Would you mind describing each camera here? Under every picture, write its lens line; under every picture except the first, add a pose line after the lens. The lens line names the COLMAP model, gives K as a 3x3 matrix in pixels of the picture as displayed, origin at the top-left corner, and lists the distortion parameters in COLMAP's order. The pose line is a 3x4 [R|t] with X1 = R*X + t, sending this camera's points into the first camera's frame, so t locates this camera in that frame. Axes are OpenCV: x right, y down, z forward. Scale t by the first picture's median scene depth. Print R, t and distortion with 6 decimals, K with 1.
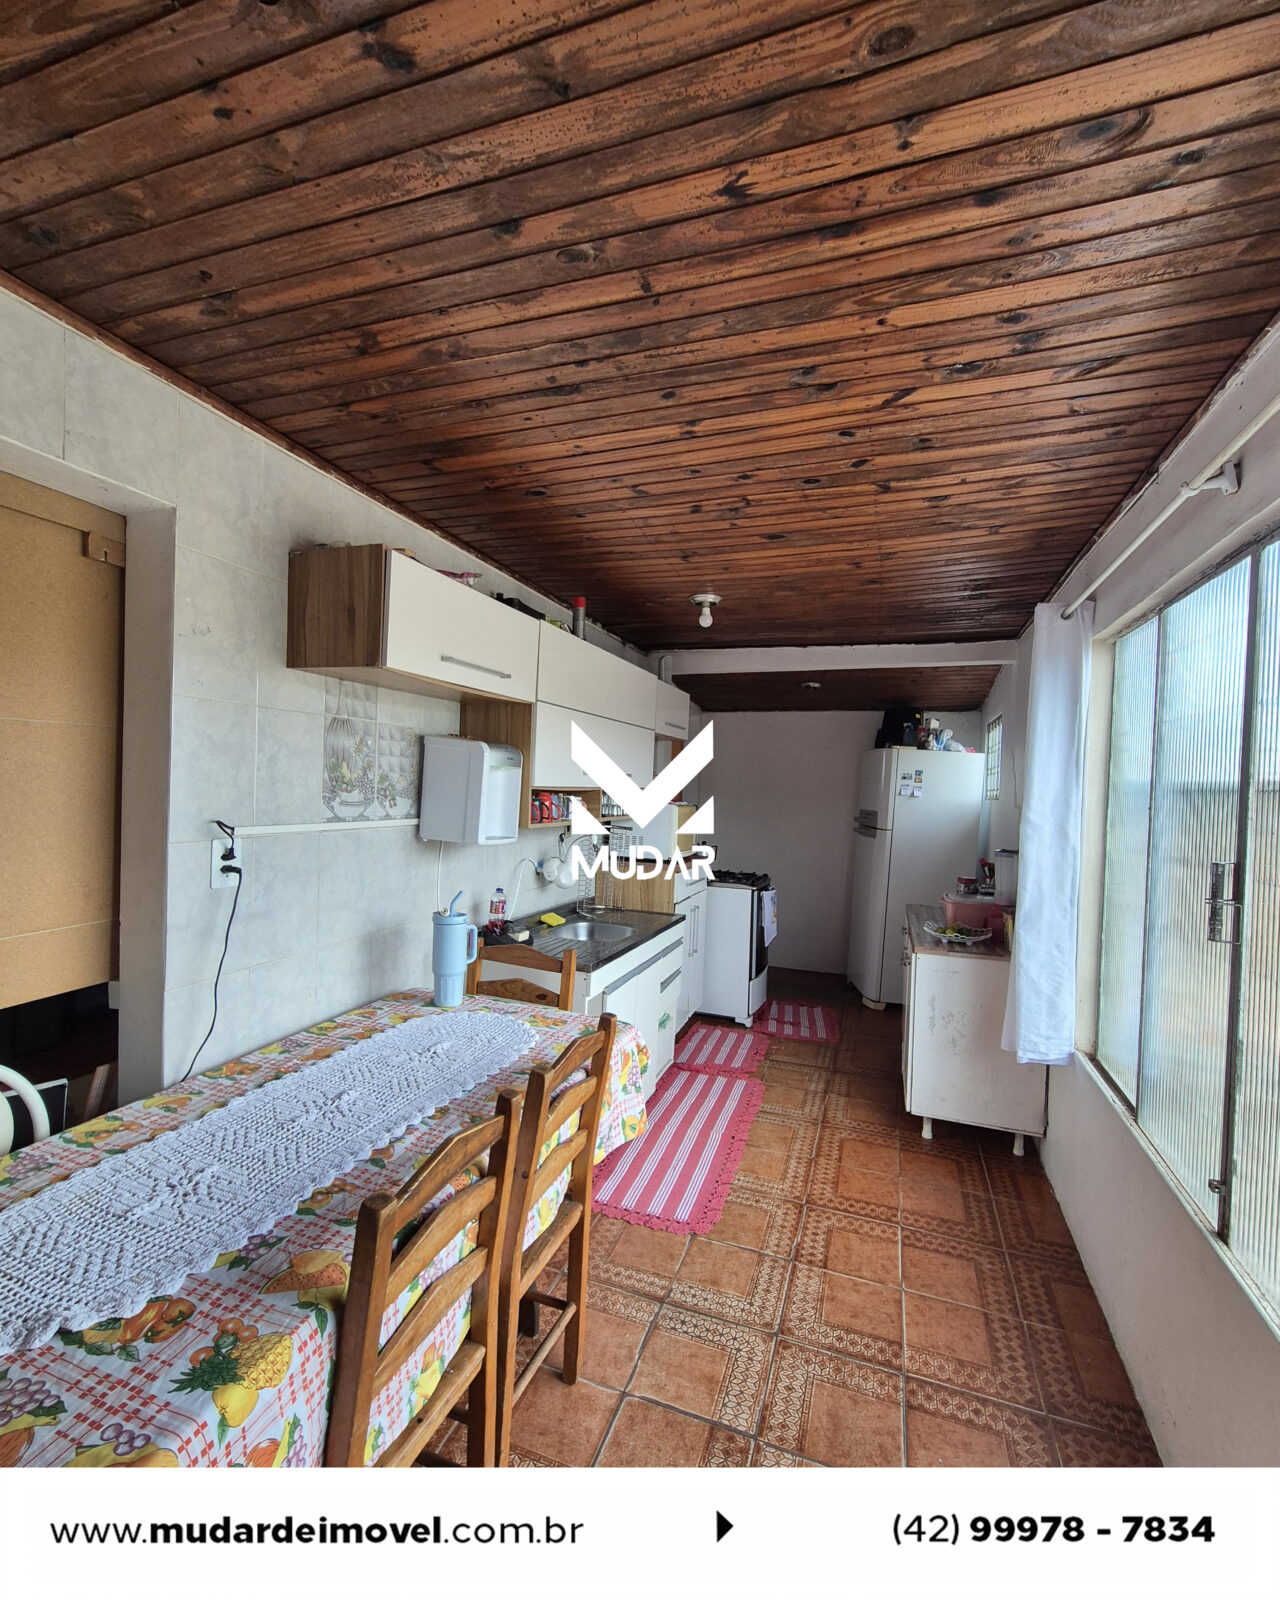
lens RADIAL K [[702.5, 0, 628.6], [0, 702.5, 806.5], [0, 0, 1]] dist [0.000016, 0.000168]
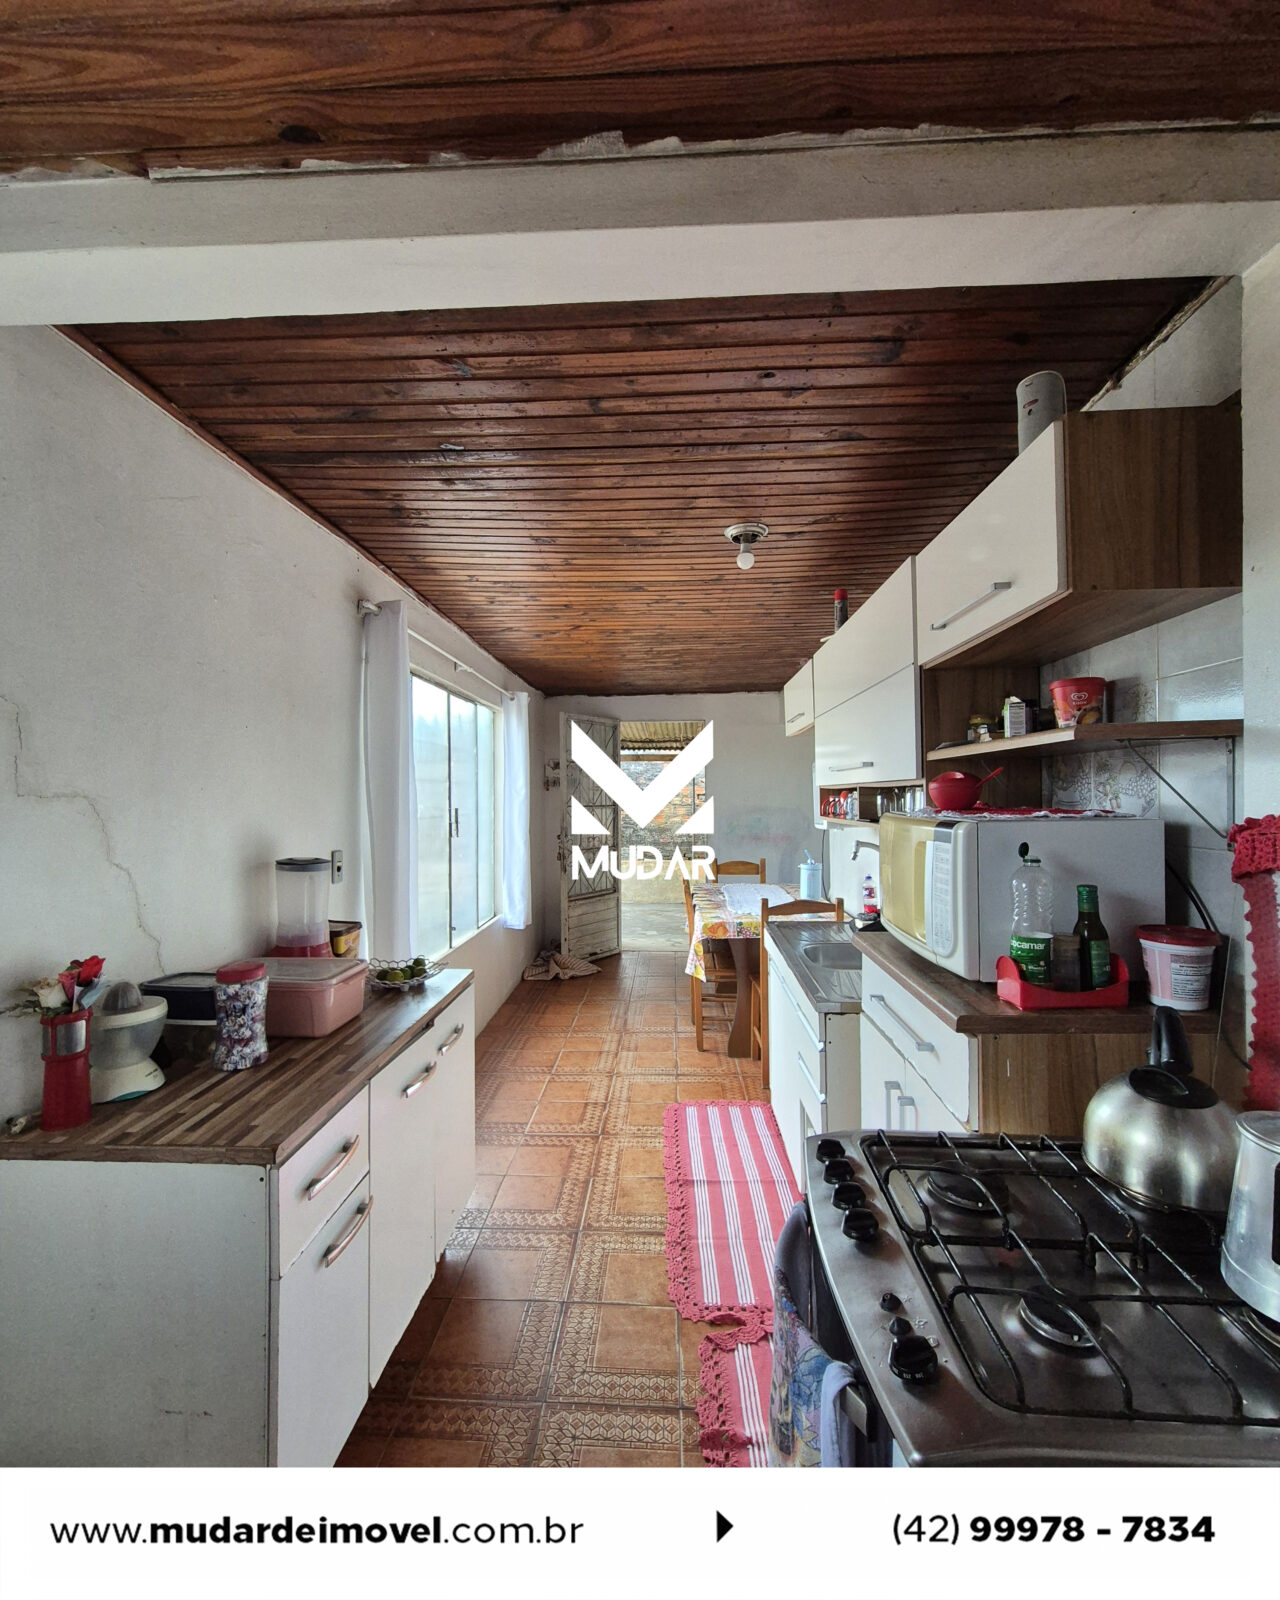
lens RADIAL K [[702.5, 0, 636.9], [0, 702.5, 794.6], [0, 0, 1]] dist [0.000016, 0.000168]
pose [[-0.955022, -0.021211, -0.295774, 0.566671], [-0.026277, 0.999568, 0.013162, -0.015638], [0.295367, 0.020342, -0.955167, 2.189291]]
